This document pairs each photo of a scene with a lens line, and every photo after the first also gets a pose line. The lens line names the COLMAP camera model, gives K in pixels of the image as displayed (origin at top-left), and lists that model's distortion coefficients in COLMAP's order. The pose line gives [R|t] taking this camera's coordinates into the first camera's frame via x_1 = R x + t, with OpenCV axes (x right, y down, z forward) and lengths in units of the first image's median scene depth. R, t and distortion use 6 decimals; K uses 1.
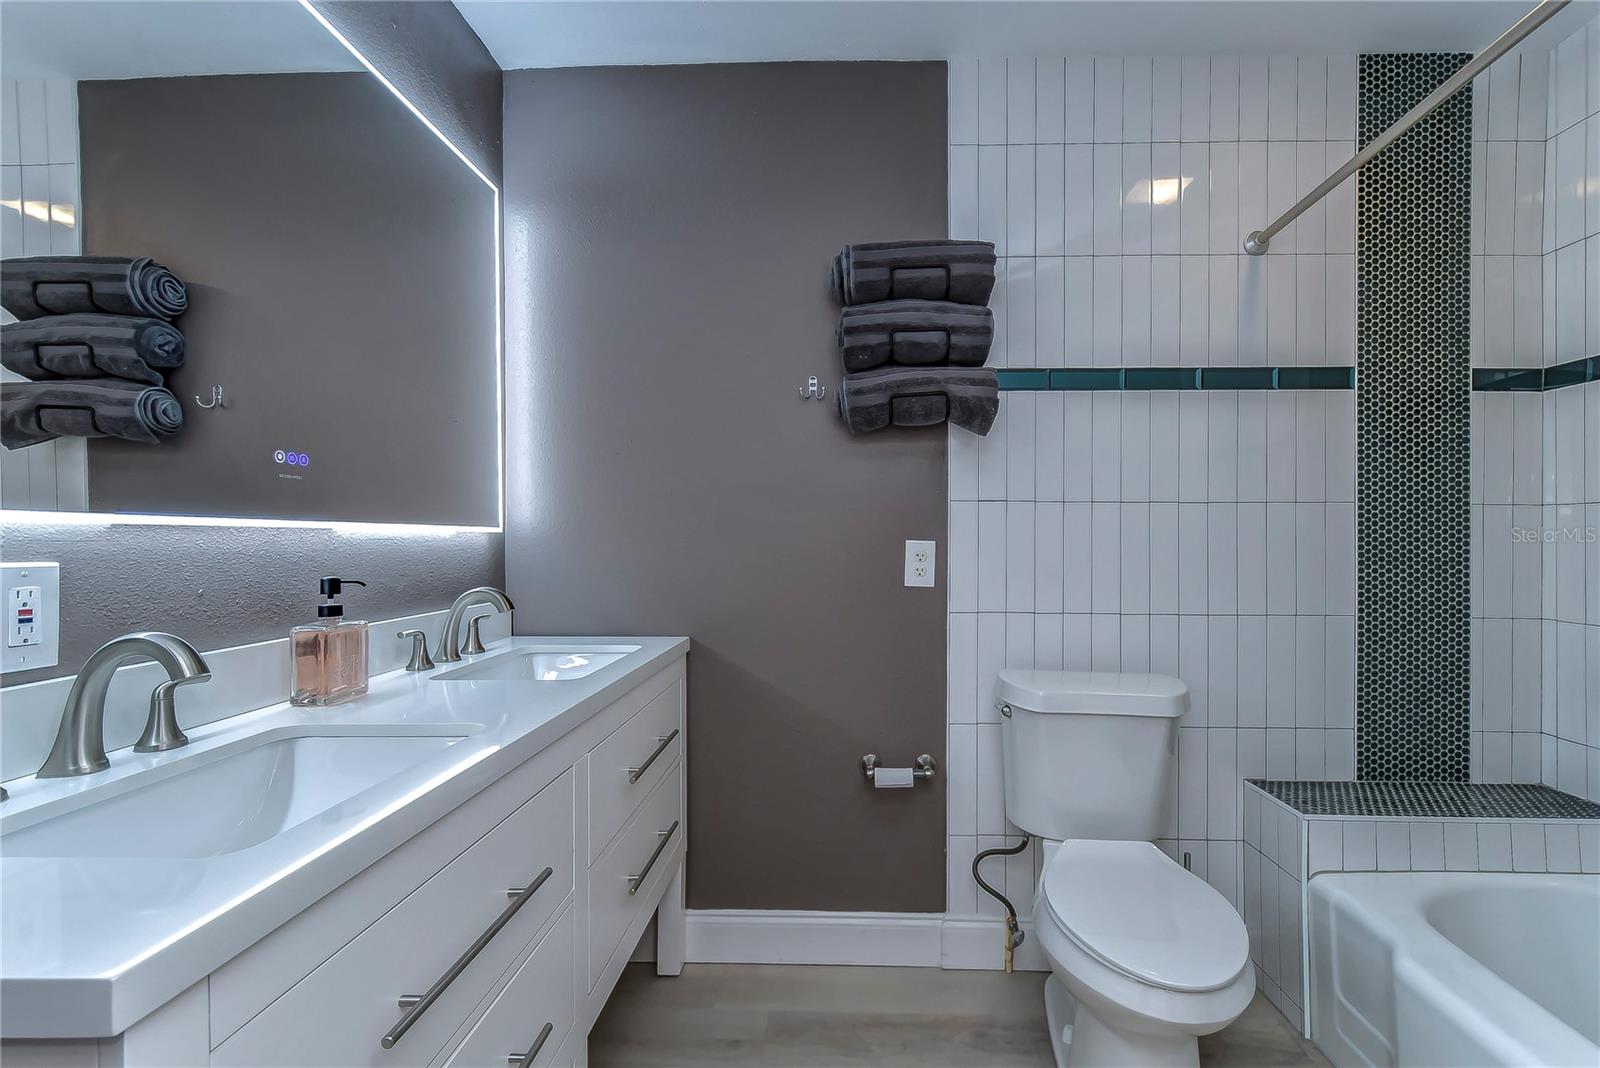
lens RADIAL K [[706.4, 0, 844.6], [0, 706.4, 544.4], [0, 0, 1]] dist [0.001481, -0.005353]
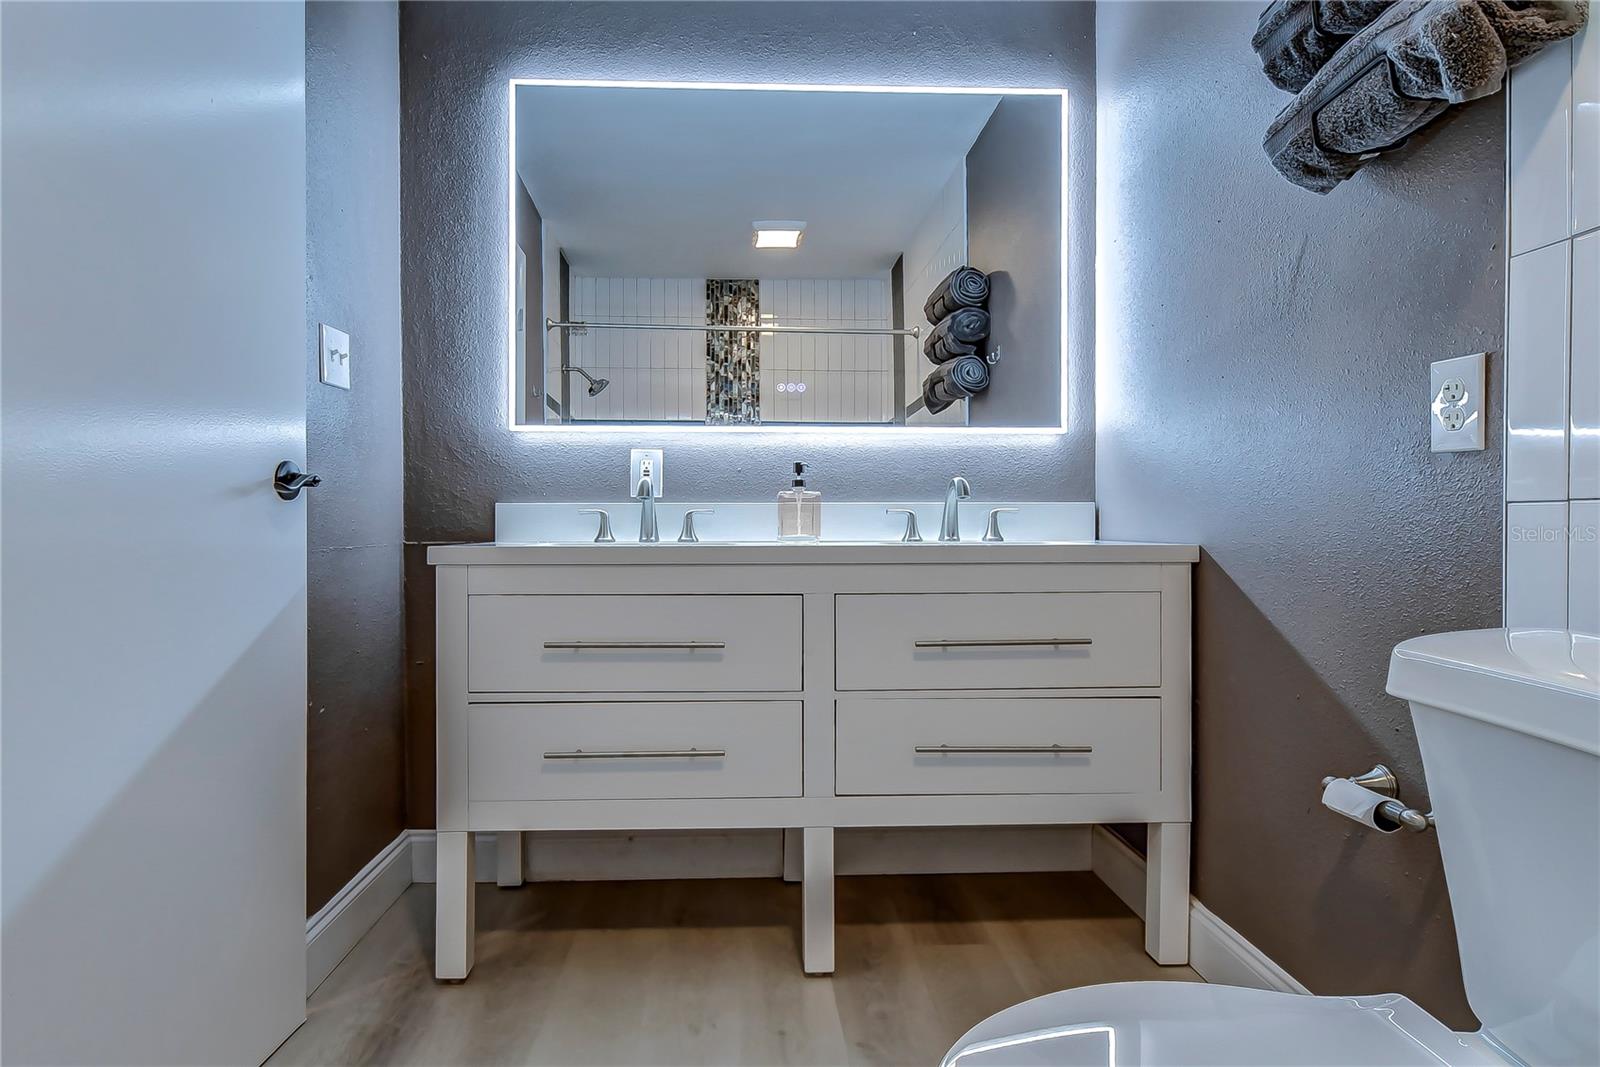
lens RADIAL K [[864.5, 0, 800.0], [0, 864.5, 533.5], [0, 0, 1]] dist [-0.000609, 0.000042]
pose [[0.089790, 0.004812, -0.995949, 0.711084], [0.002039, 0.999985, 0.005016, 0.120703], [0.995959, -0.002482, 0.089779, 0.521154]]
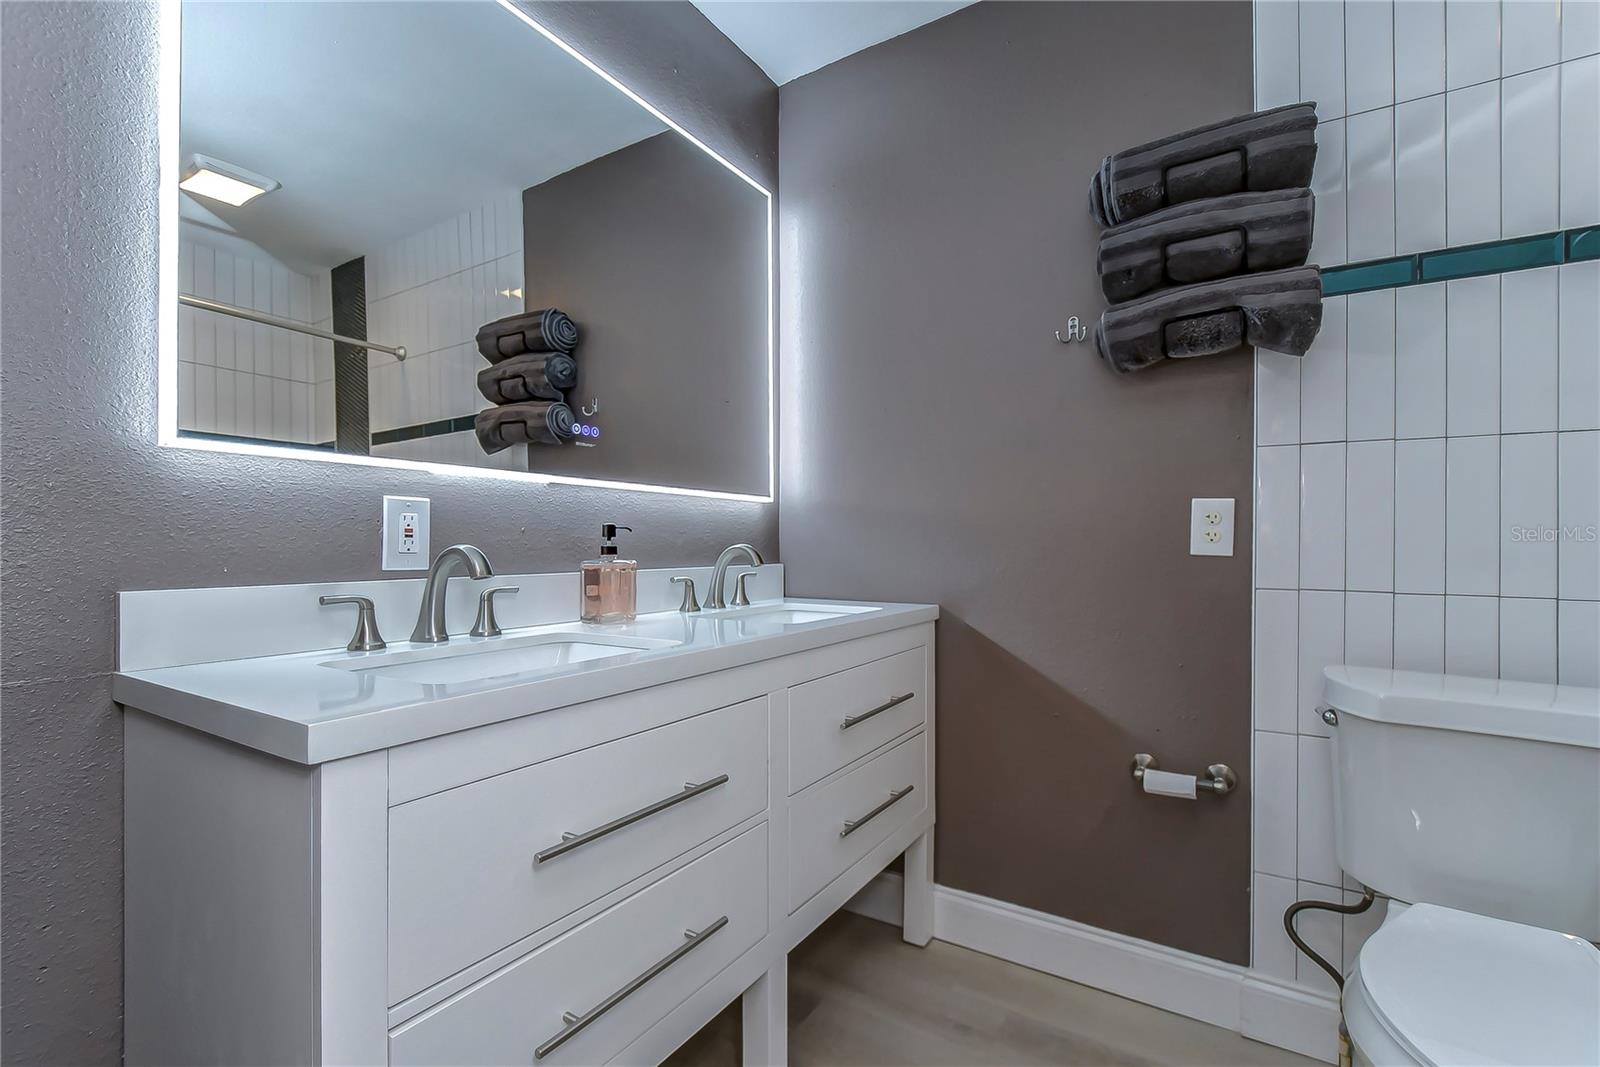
lens RADIAL K [[720.3, 0, 796.0], [0, 720.3, 547.6], [0, 0, 1]] dist [-0.000564, -0.000211]
pose [[0.854629, 0.002559, -0.519233, 0.136355], [-0.002217, 0.999997, 0.001280, 0.054227], [0.519235, 0.000057, 0.854632, 0.050551]]
